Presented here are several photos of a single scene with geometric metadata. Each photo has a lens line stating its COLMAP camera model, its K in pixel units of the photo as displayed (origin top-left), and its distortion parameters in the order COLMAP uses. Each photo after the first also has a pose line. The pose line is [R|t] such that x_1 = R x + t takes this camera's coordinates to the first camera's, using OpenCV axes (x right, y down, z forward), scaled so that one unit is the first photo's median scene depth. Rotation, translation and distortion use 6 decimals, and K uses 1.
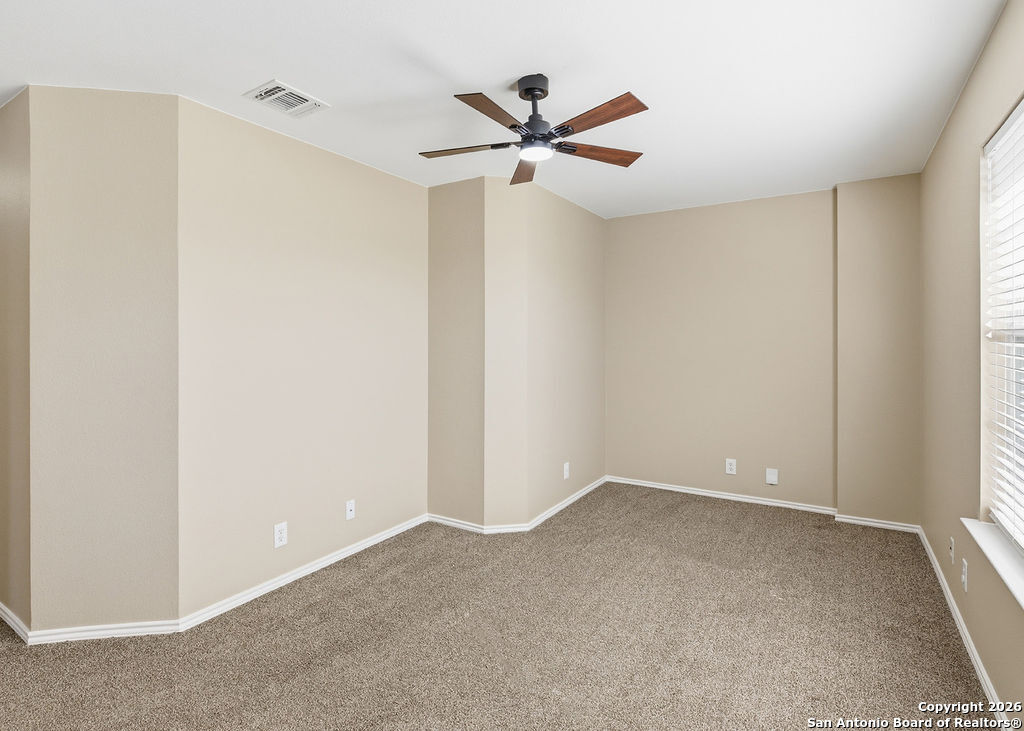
lens RADIAL K [[521.1, 0, 476.8], [0, 521.1, 342.8], [0, 0, 1]] dist [0.000145, -0.000297]
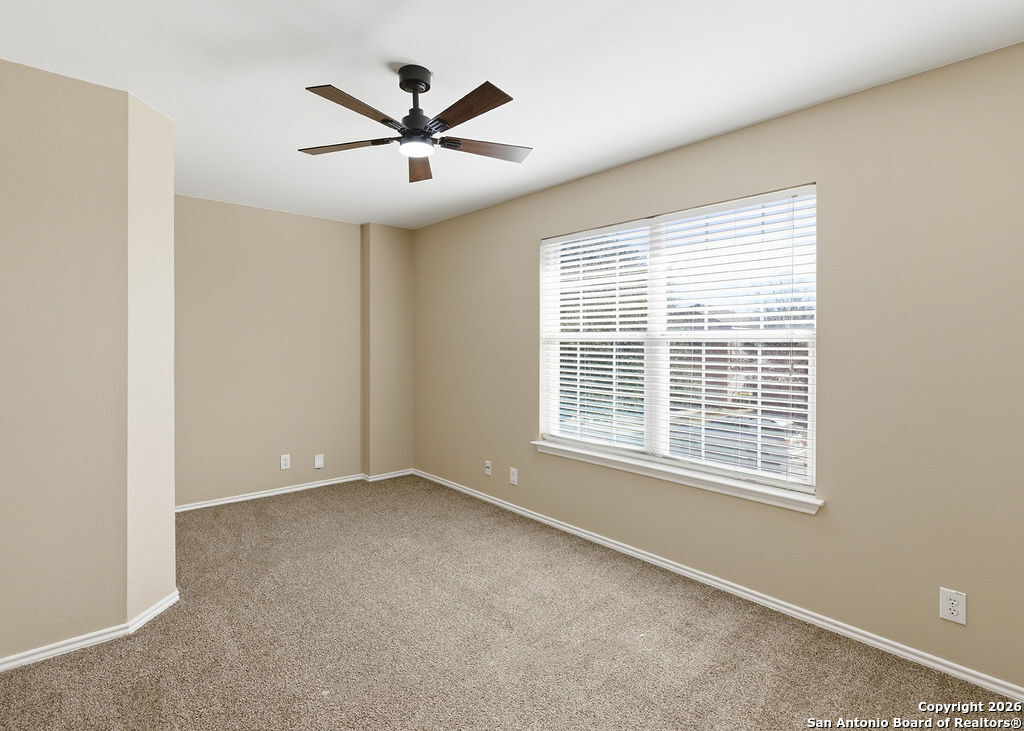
lens RADIAL K [[521.1, 0, 476.8], [0, 521.1, 342.8], [0, 0, 1]] dist [0.000145, -0.000297]
pose [[0.280218, 0.003046, 0.959932, -0.740234], [-0.000149, 0.999995, -0.003129, -0.001710], [-0.959936, 0.000734, 0.280217, 0.580974]]
